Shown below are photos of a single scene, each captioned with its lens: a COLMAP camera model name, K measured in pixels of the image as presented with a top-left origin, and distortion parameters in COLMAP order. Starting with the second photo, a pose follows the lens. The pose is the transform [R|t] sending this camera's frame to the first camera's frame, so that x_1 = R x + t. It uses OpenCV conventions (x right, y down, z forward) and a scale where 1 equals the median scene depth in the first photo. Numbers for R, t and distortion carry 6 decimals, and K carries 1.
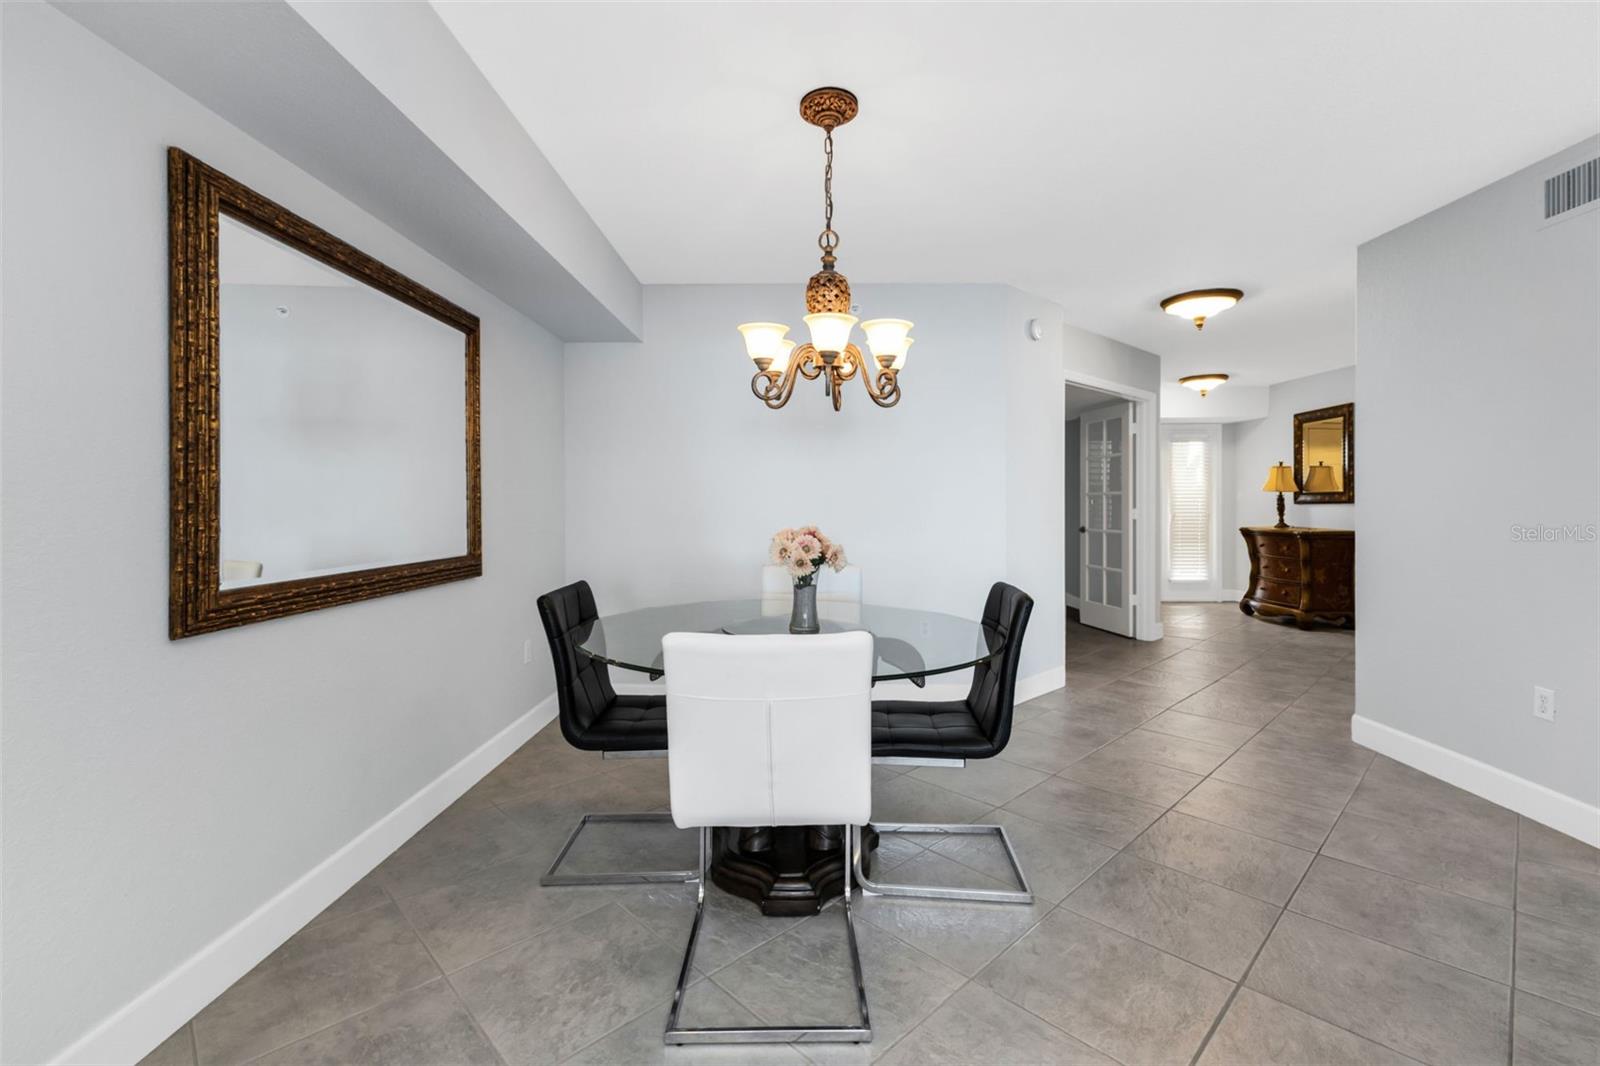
lens RADIAL K [[695.2, 0, 802.6], [0, 695.2, 507.4], [0, 0, 1]] dist [0.011474, -0.000002]
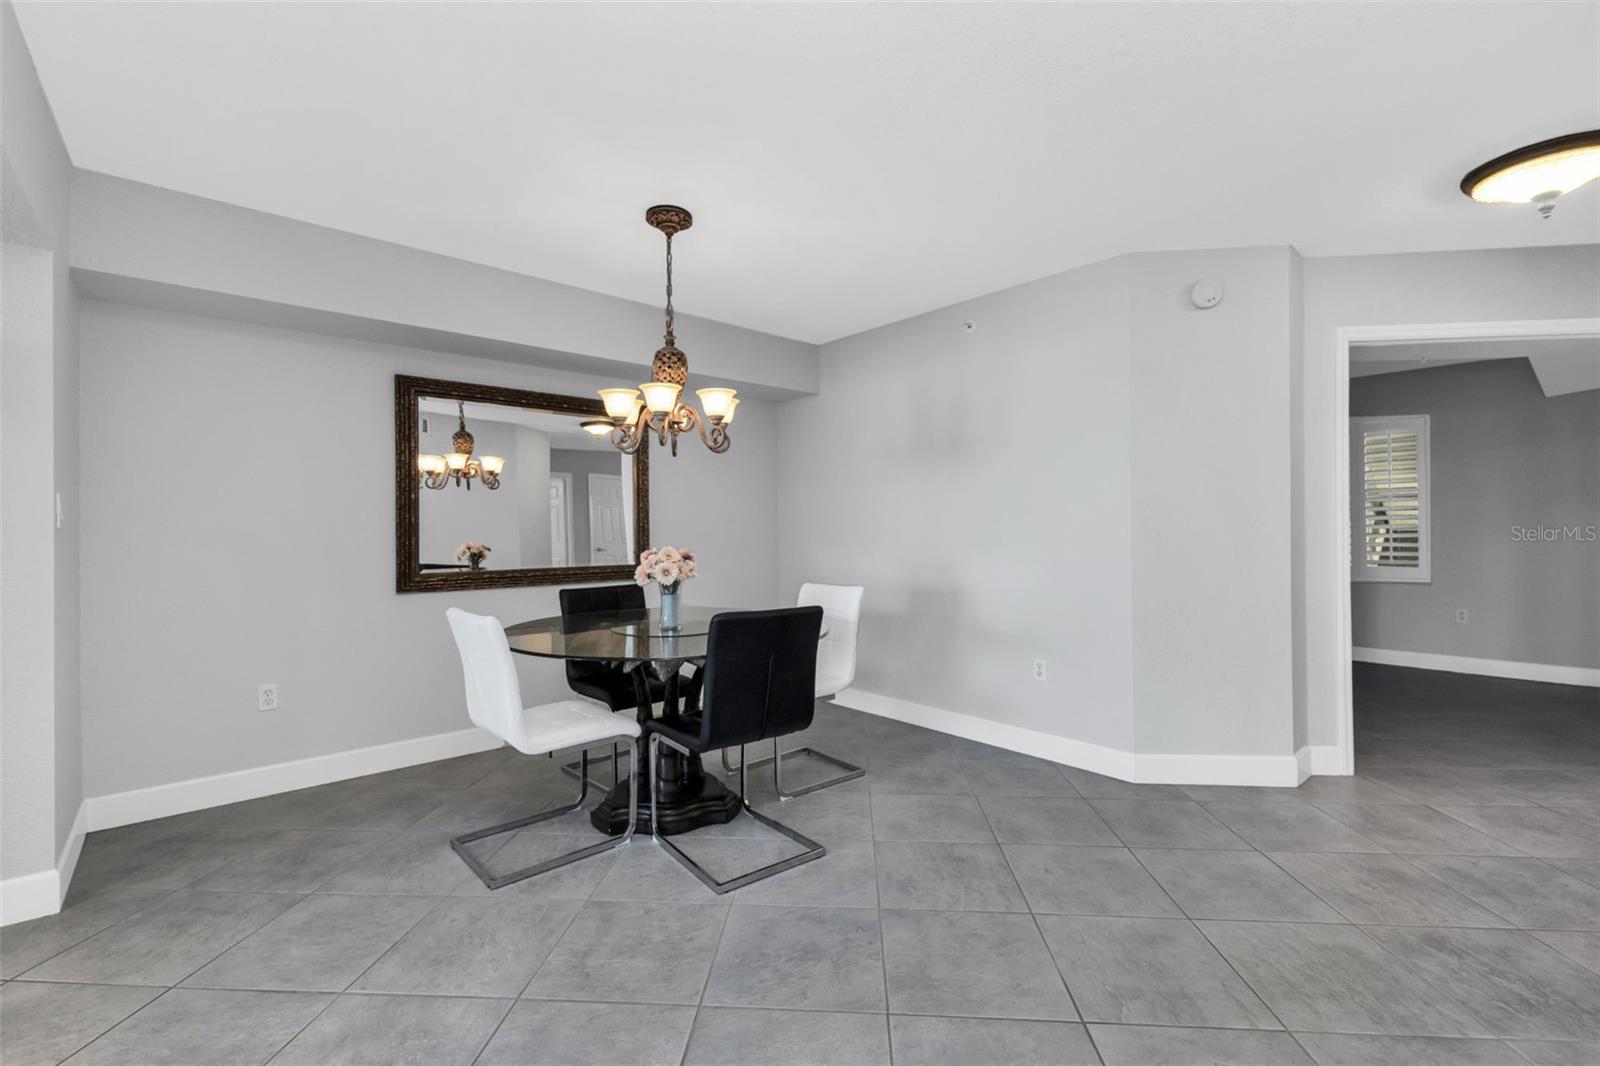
lens RADIAL K [[681.9, 0, 803.1], [0, 681.9, 525.6], [0, 0, 1]] dist [0.004281, 0.000286]
pose [[0.670865, -0.007227, -0.741545, 1.126148], [0.004932, 0.999974, -0.005284, -0.007346], [0.741564, -0.000112, 0.670883, 0.346422]]
